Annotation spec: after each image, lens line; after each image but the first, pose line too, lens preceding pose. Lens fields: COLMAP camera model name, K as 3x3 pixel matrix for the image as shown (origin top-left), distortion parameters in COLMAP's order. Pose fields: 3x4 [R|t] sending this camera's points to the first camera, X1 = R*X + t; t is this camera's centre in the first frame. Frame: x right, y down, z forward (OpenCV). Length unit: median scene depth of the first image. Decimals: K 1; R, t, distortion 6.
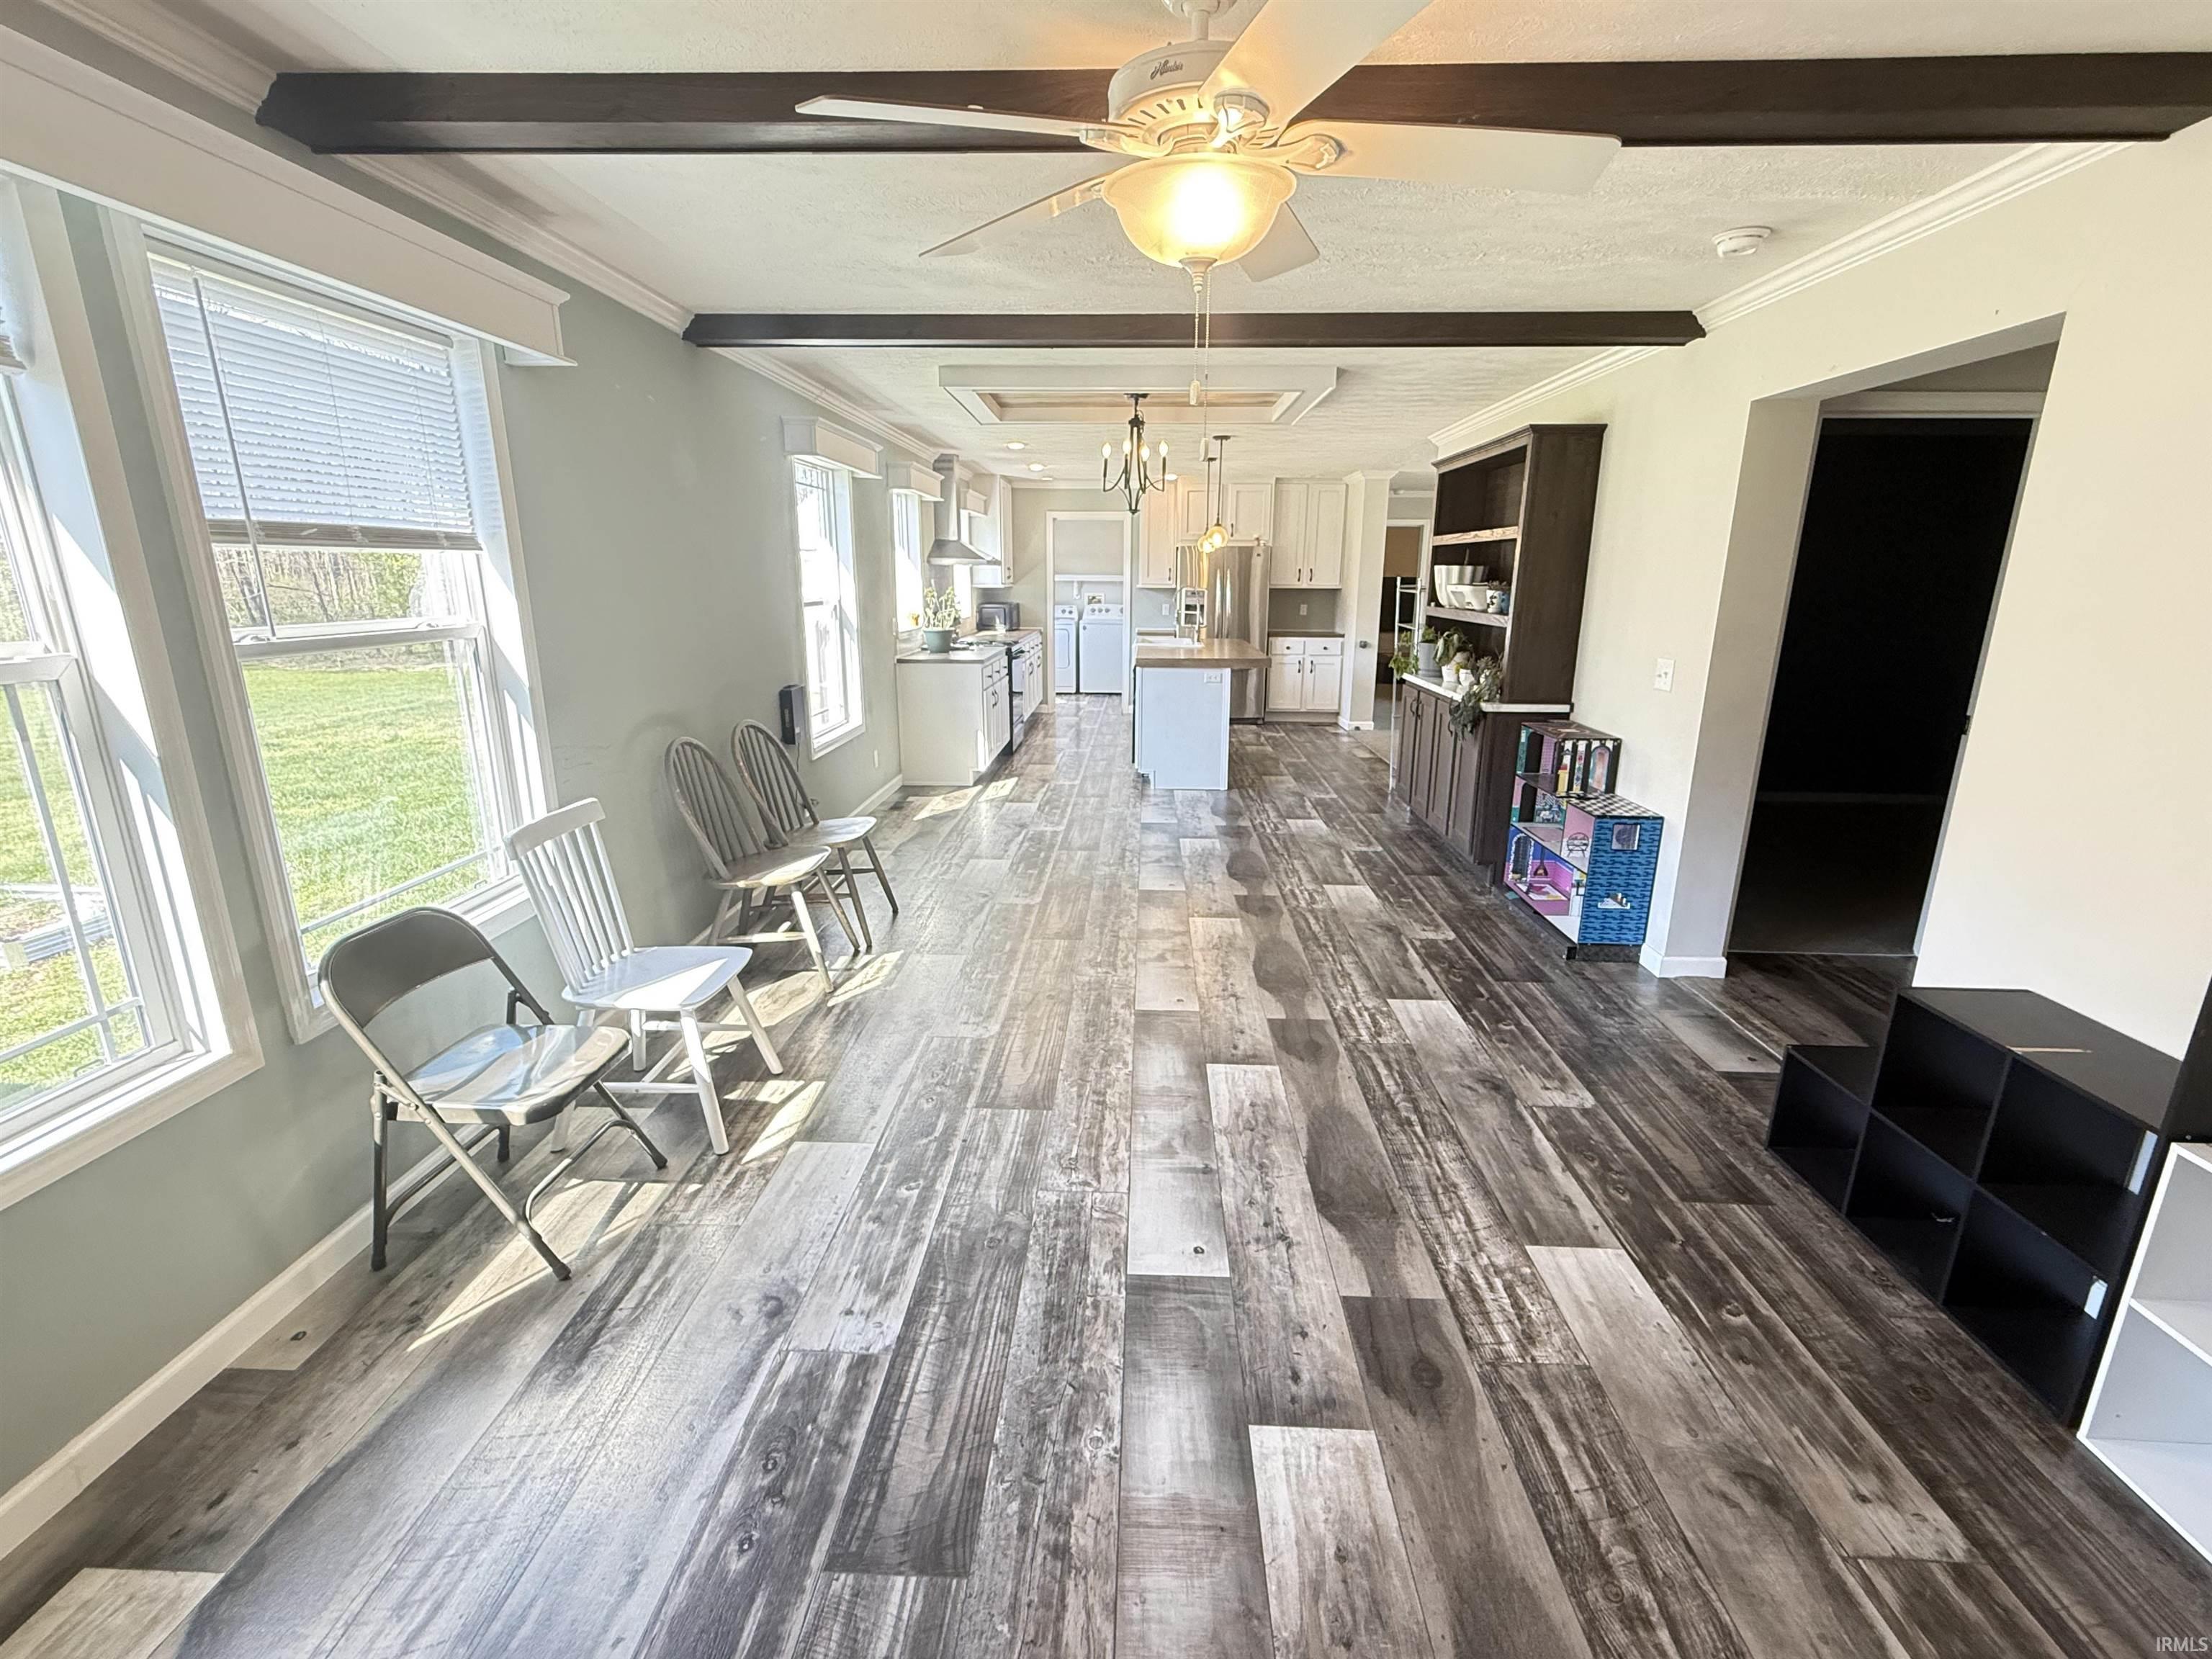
lens RADIAL K [[989.0, 0, 1109.9], [0, 989.0, 840.2], [0, 0, 1]] dist [-0.006956, 0.000664]
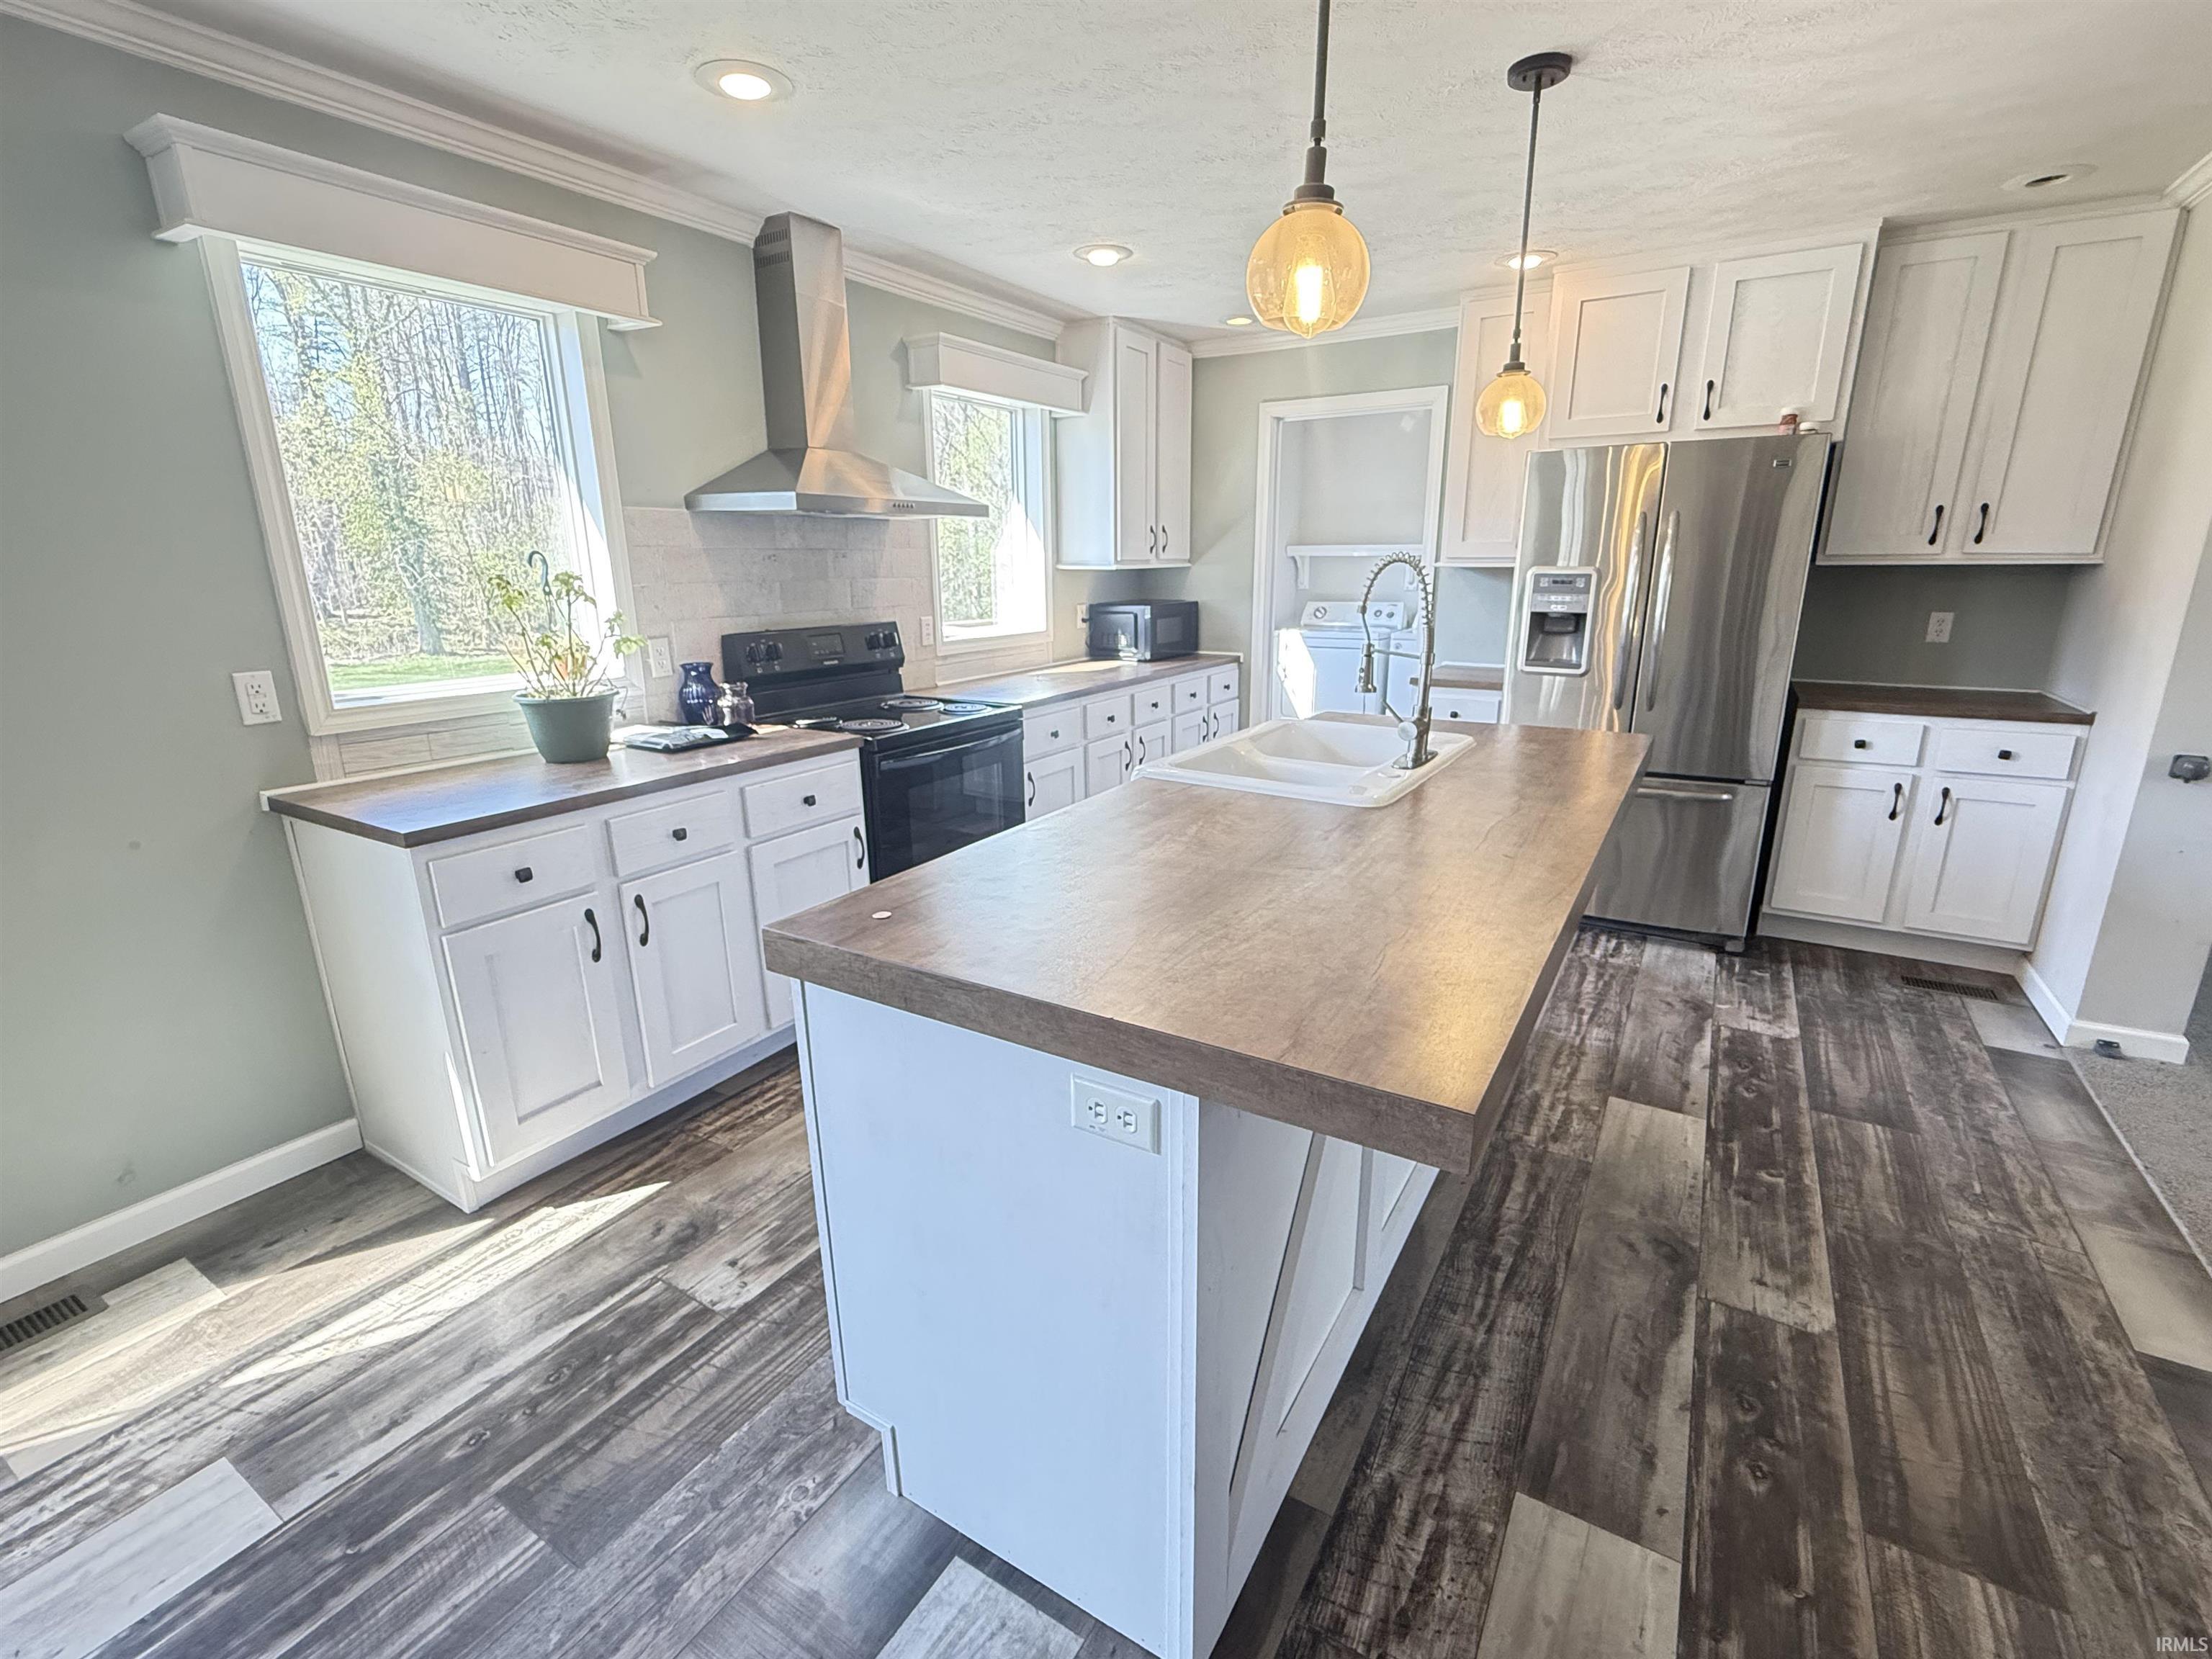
lens RADIAL K [[989.0, 0, 1107.9], [0, 989.0, 848.3], [0, 0, 1]] dist [-0.006956, 0.000664]
pose [[0.872377, 0.123112, -0.473077, 0.503041], [-0.112475, 0.992353, 0.050837, -0.032901], [0.475718, 0.008860, 0.879553, 0.308085]]
